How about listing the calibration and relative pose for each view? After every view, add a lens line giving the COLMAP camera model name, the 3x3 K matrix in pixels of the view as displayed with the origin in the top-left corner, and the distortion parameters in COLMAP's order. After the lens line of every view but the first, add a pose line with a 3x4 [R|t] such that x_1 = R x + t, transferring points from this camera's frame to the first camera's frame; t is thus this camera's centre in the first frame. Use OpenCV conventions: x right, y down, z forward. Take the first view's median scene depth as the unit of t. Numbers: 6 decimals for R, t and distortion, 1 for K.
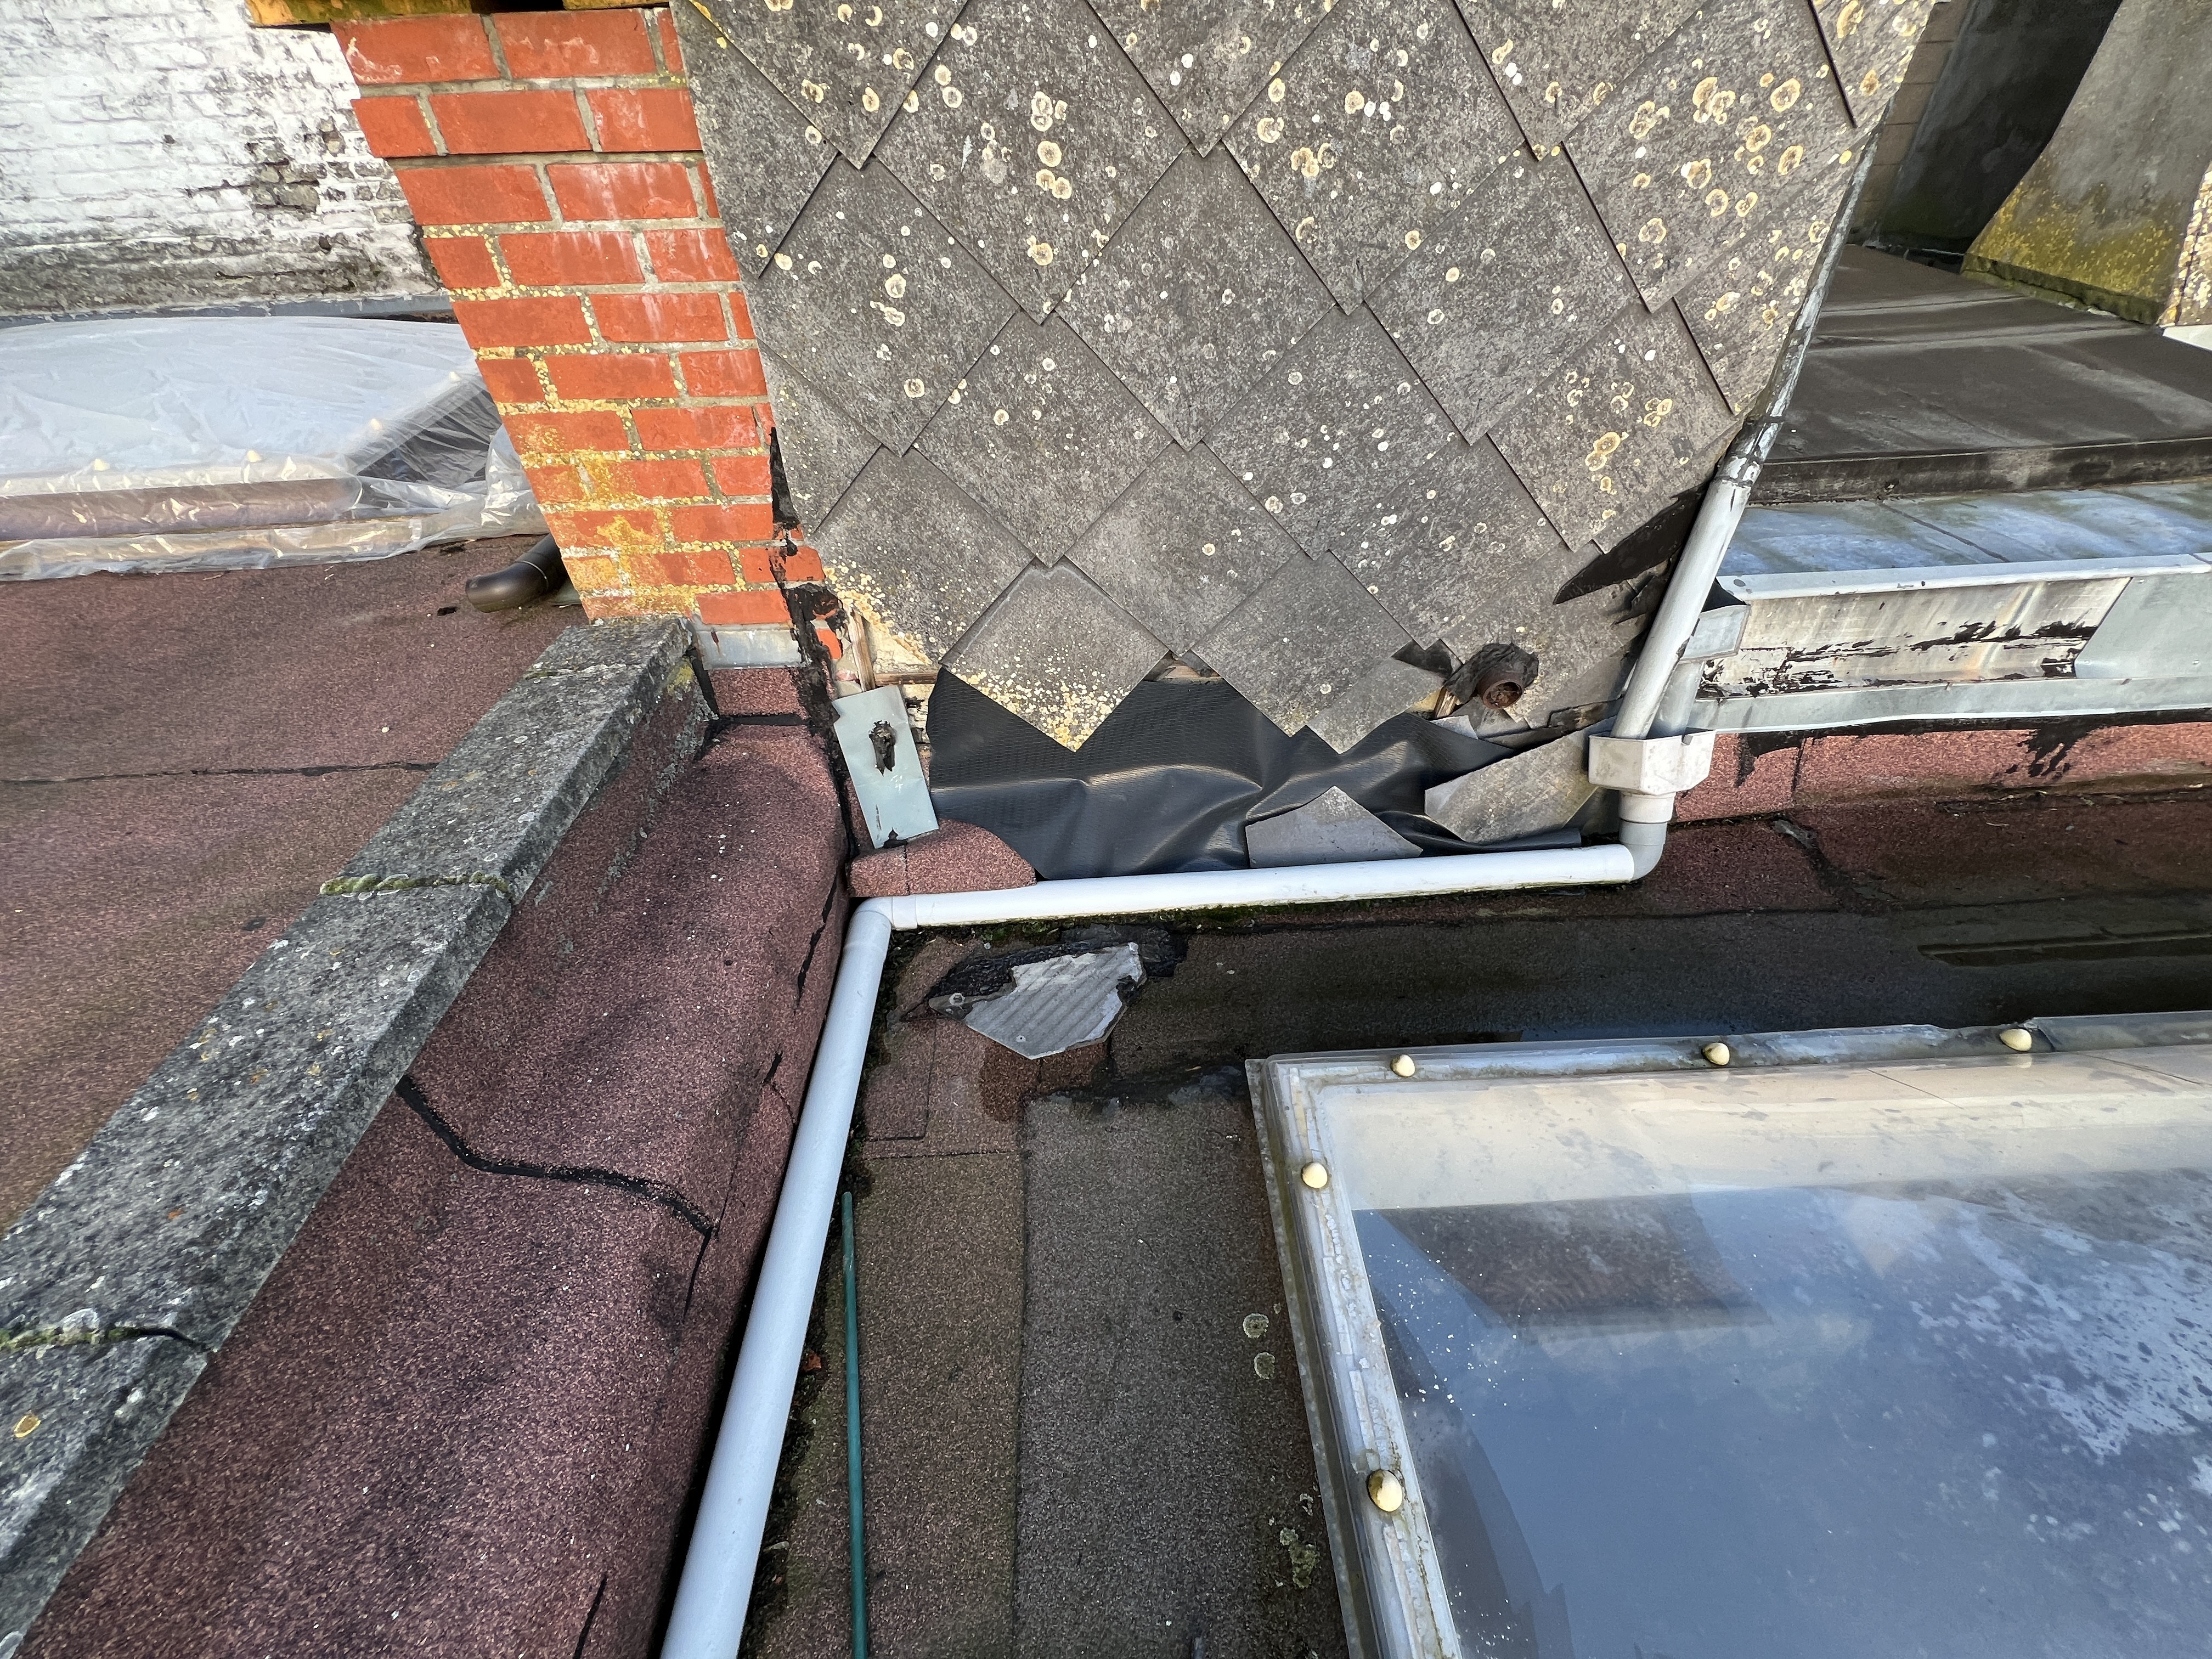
lens RADIAL K [[881.9, 0, 1103.3], [0, 881.9, 820.4], [0, 0, 1]] dist [-0.002644, 0.000888]
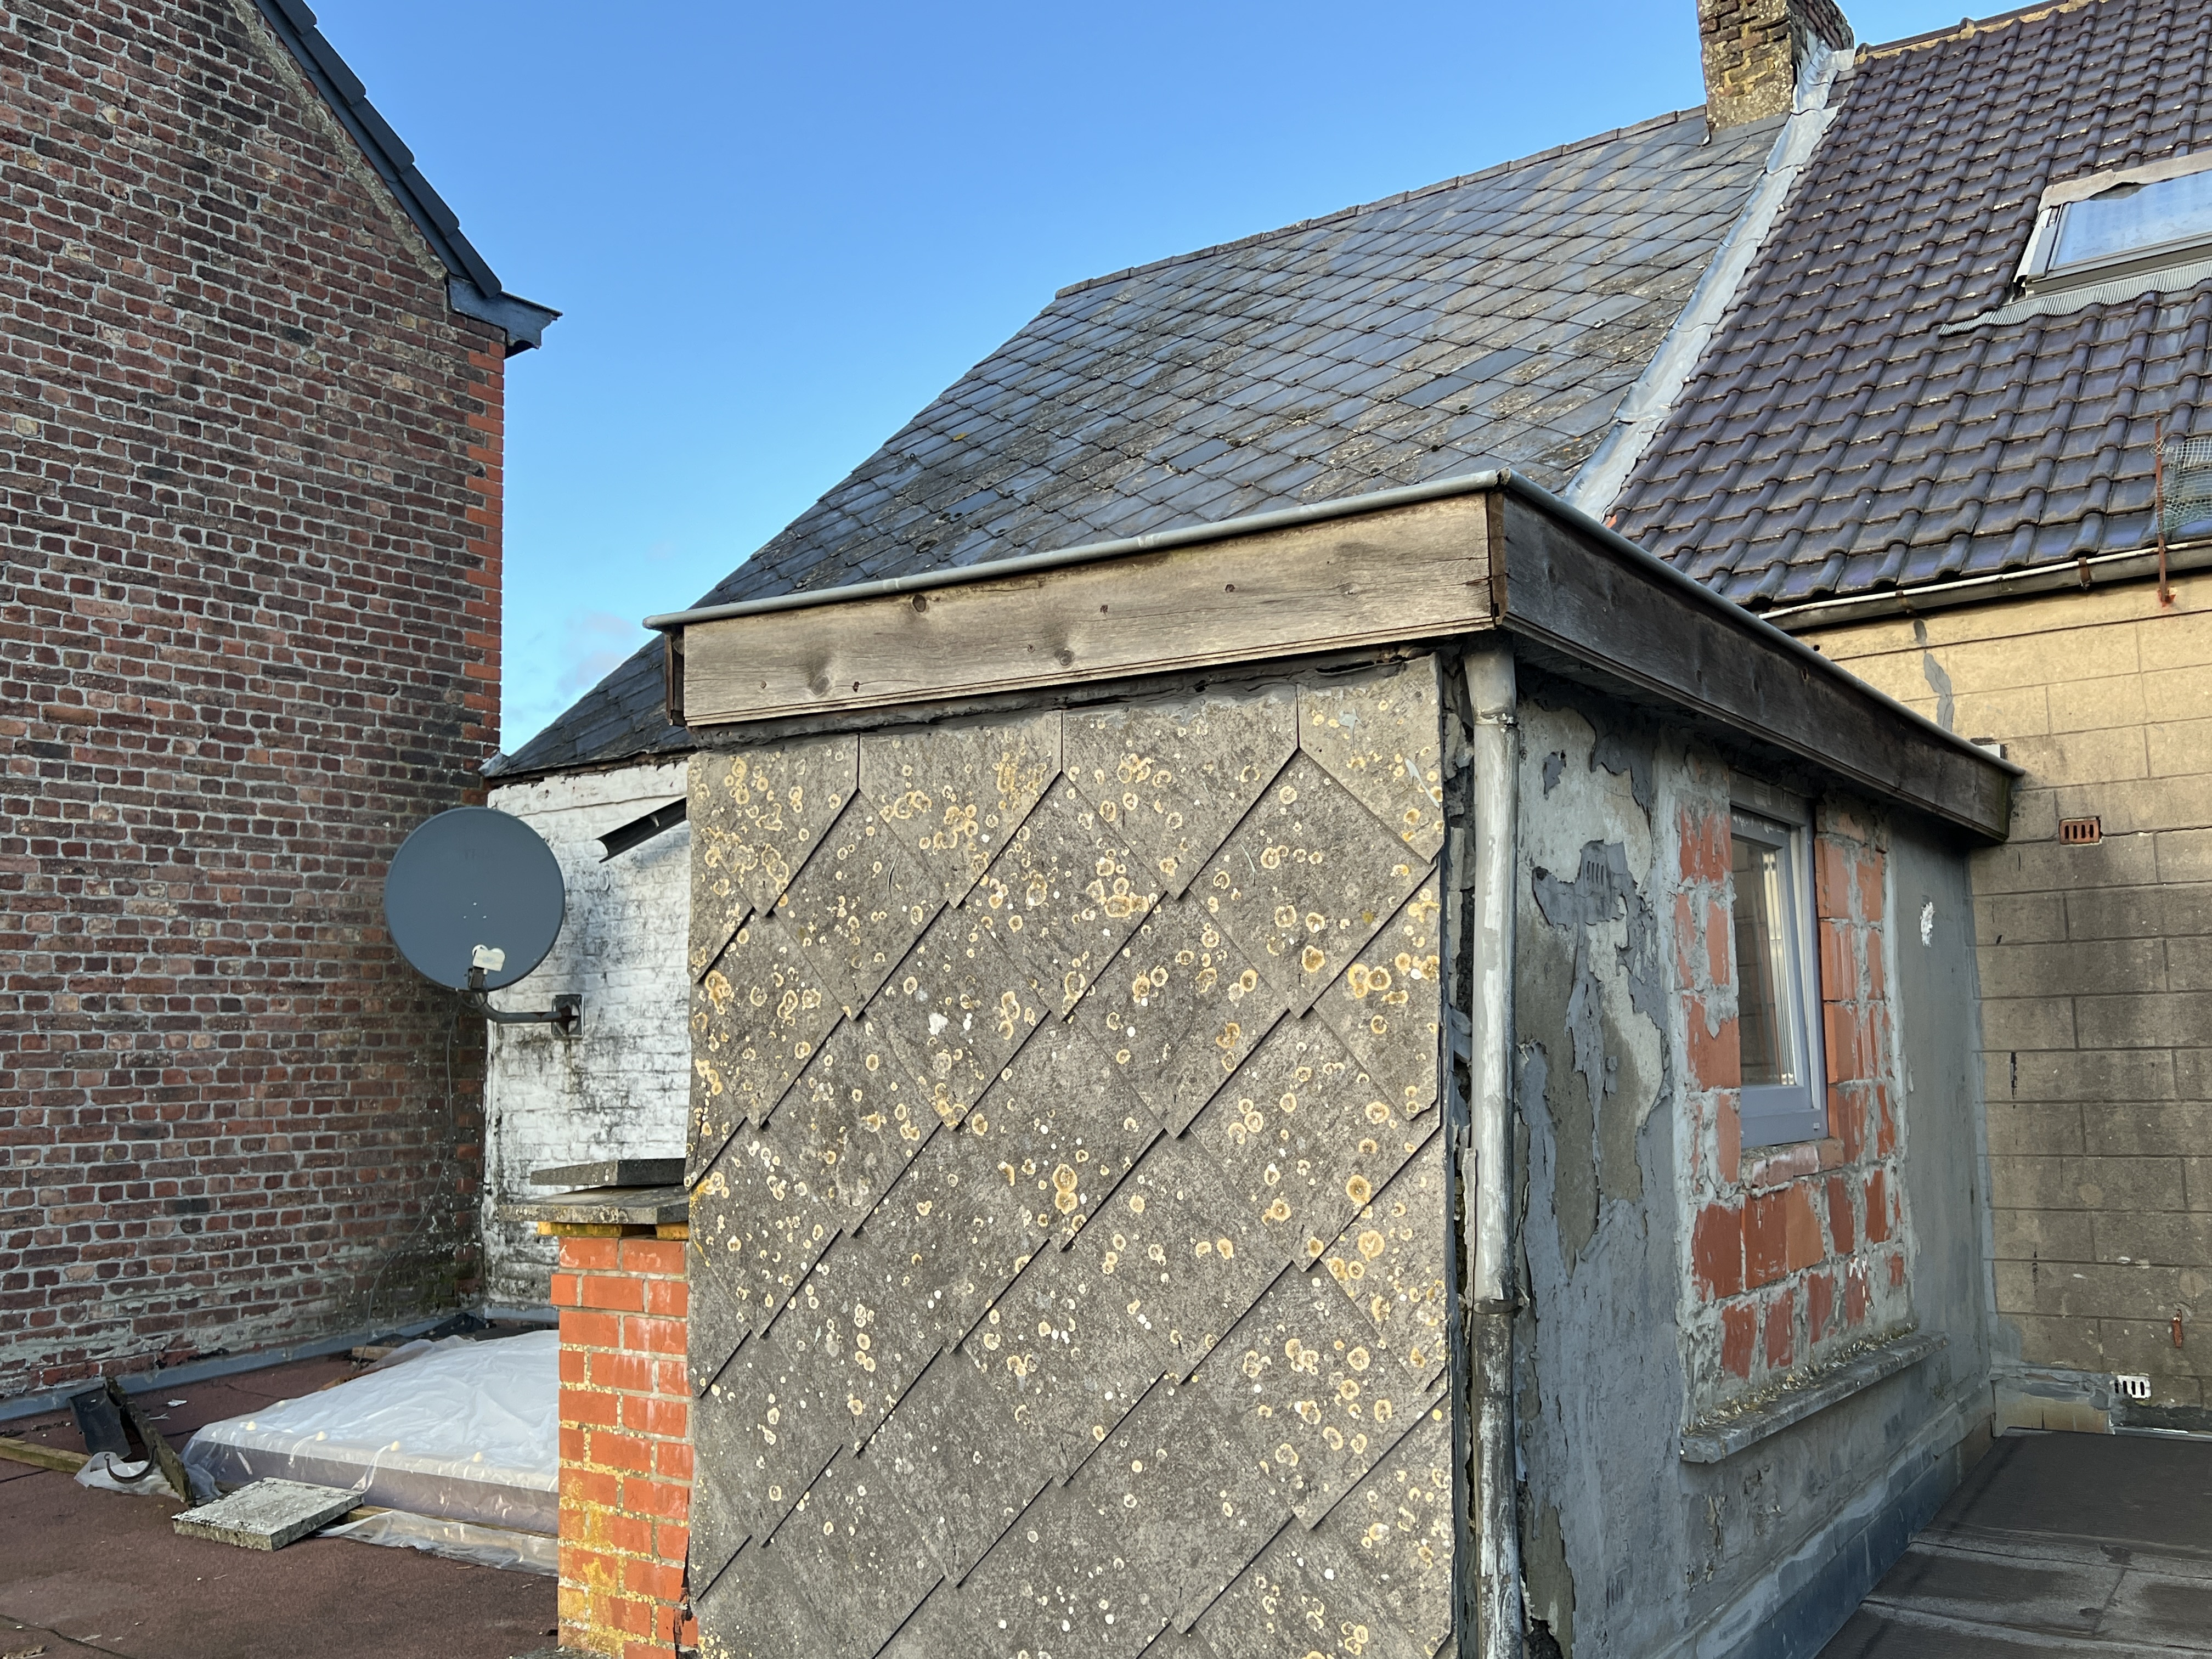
lens RADIAL K [[1913.5, 0, 1128.3], [0, 1913.5, 853.6], [0, 0, 1]] dist [0.183404, -0.513991]
pose [[0.780202, -0.060630, -0.622582, 1.721348], [-0.389856, 0.731215, -0.559765, 0.149231], [0.489180, 0.679447, 0.546859, -0.733548]]
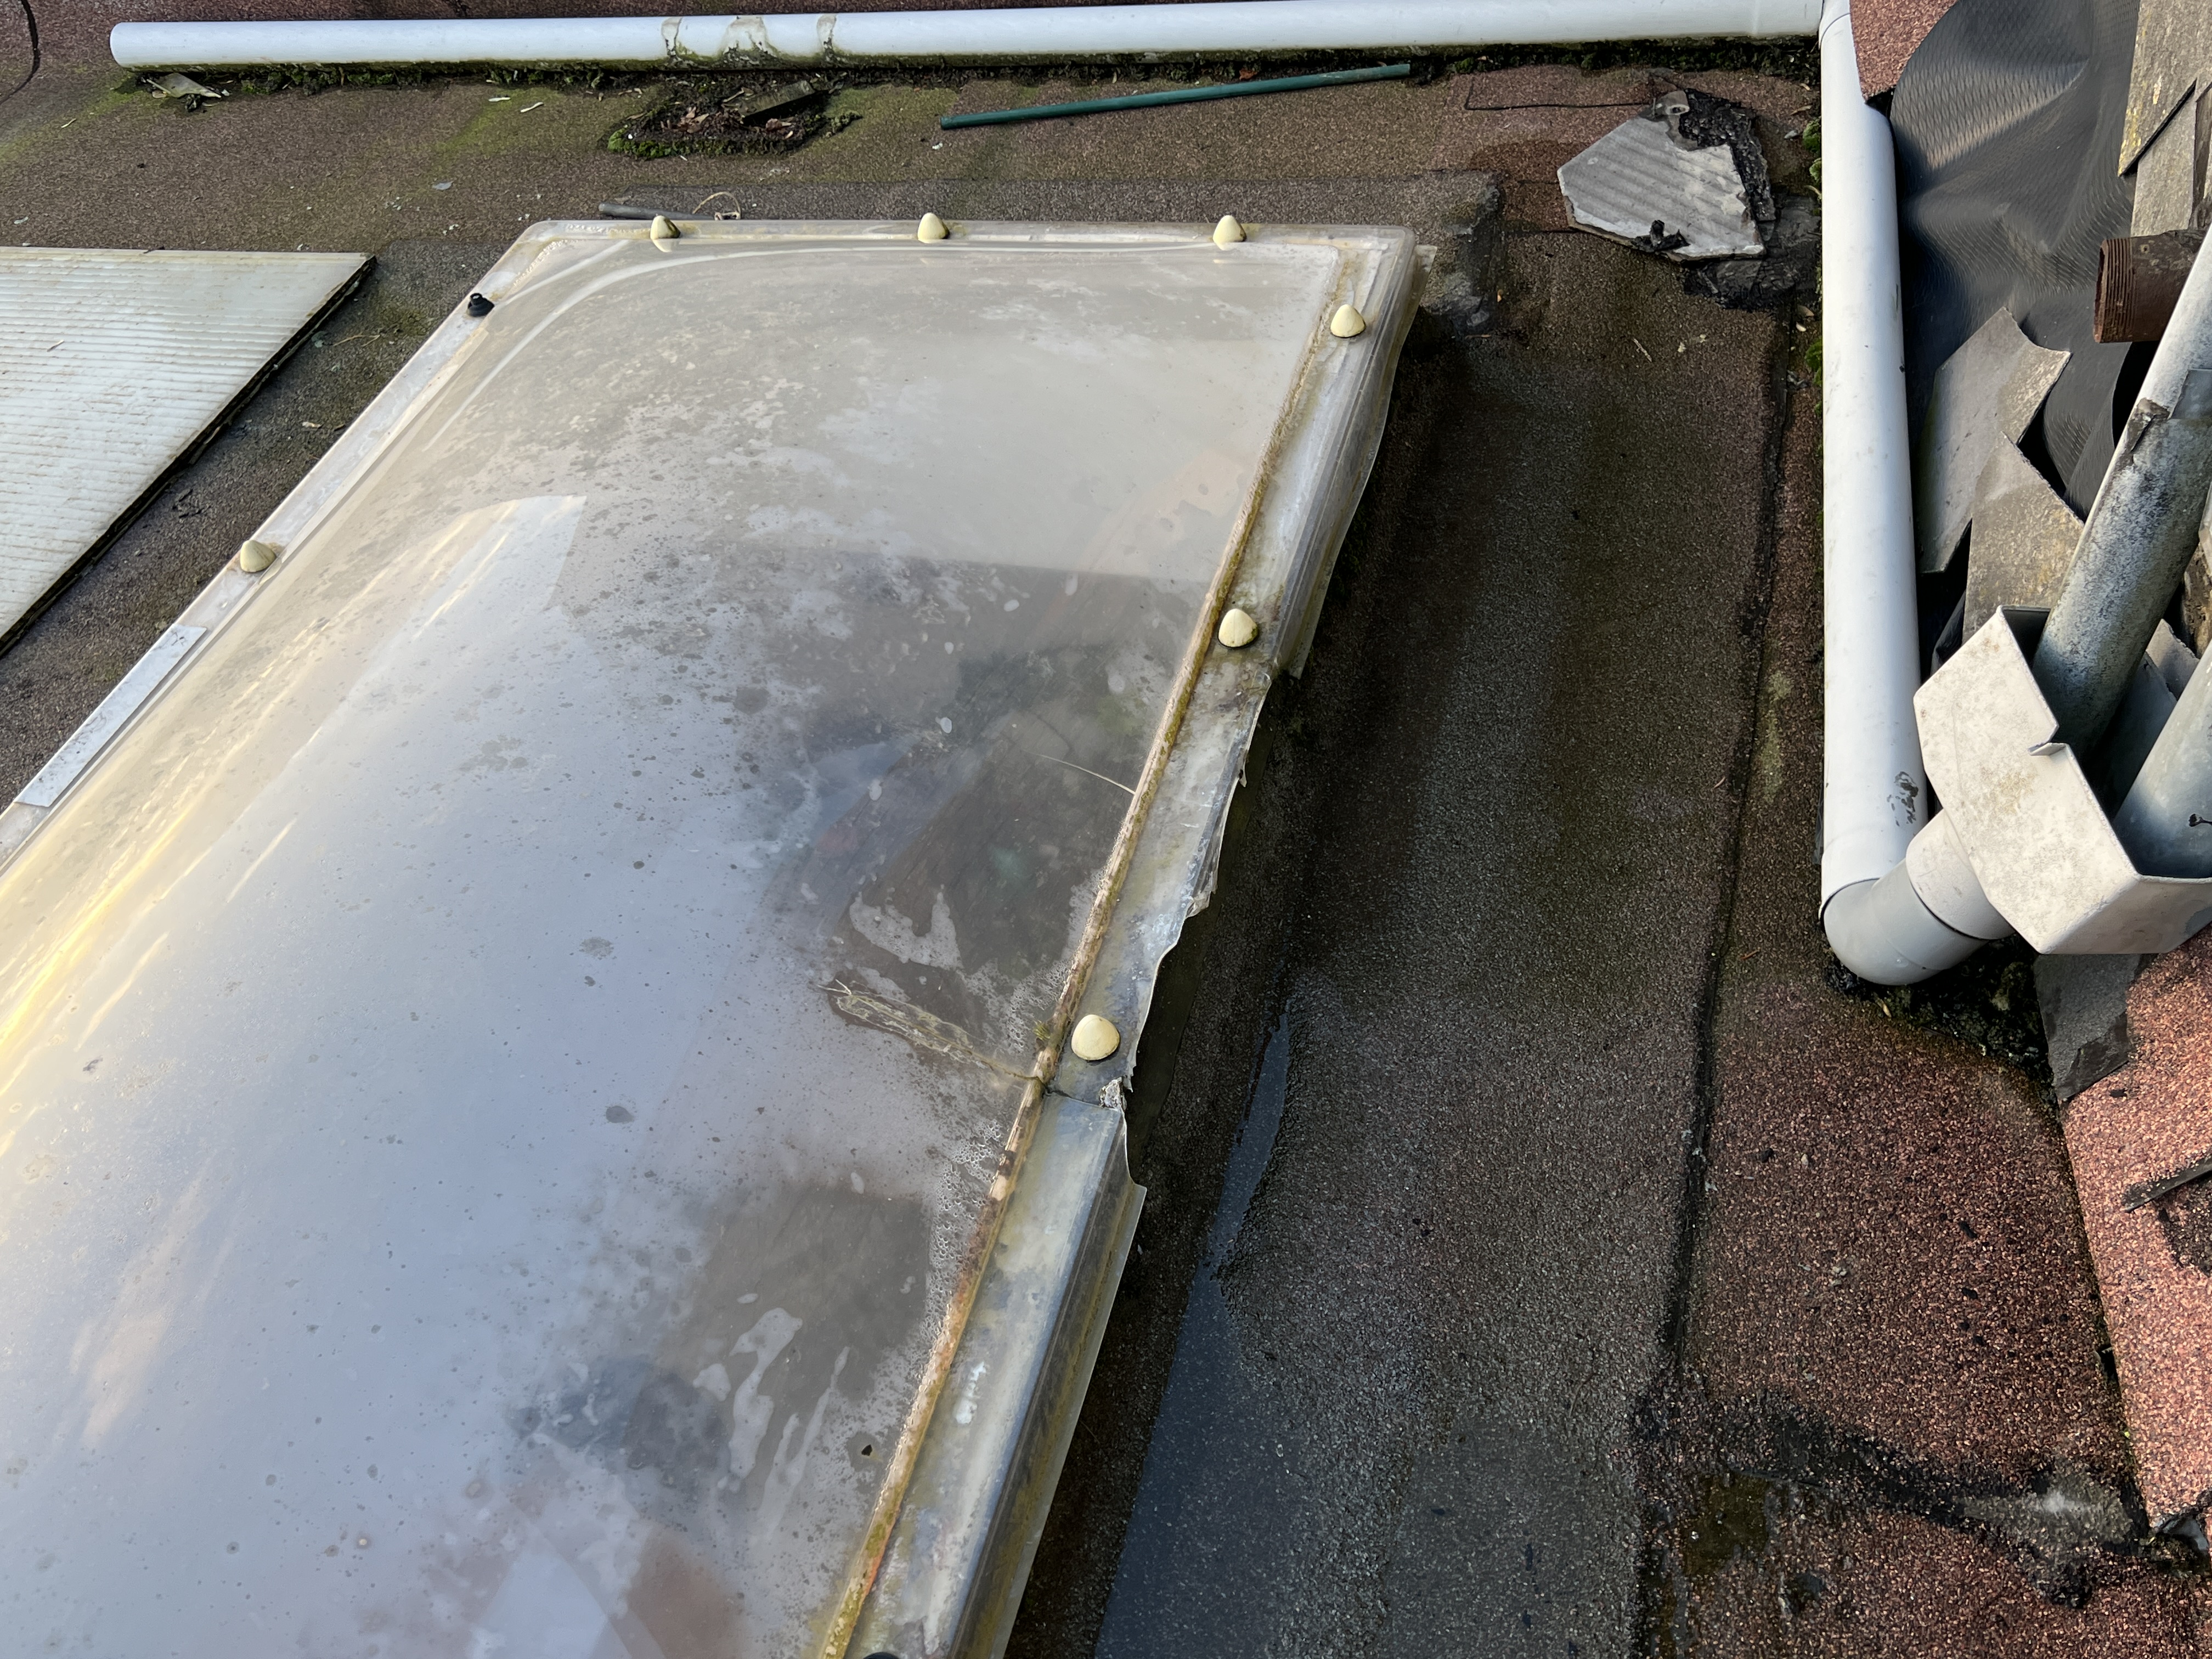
lens RADIAL K [[1939.1, 0, 1090.3], [0, 1939.1, 853.8], [0, 0, 1]] dist [0.075418, -0.141086]
pose [[-0.299700, 0.738005, -0.604590, 1.511878], [-0.491303, 0.423838, 0.760909, -0.556537], [0.817803, 0.525081, 0.235560, 0.661053]]
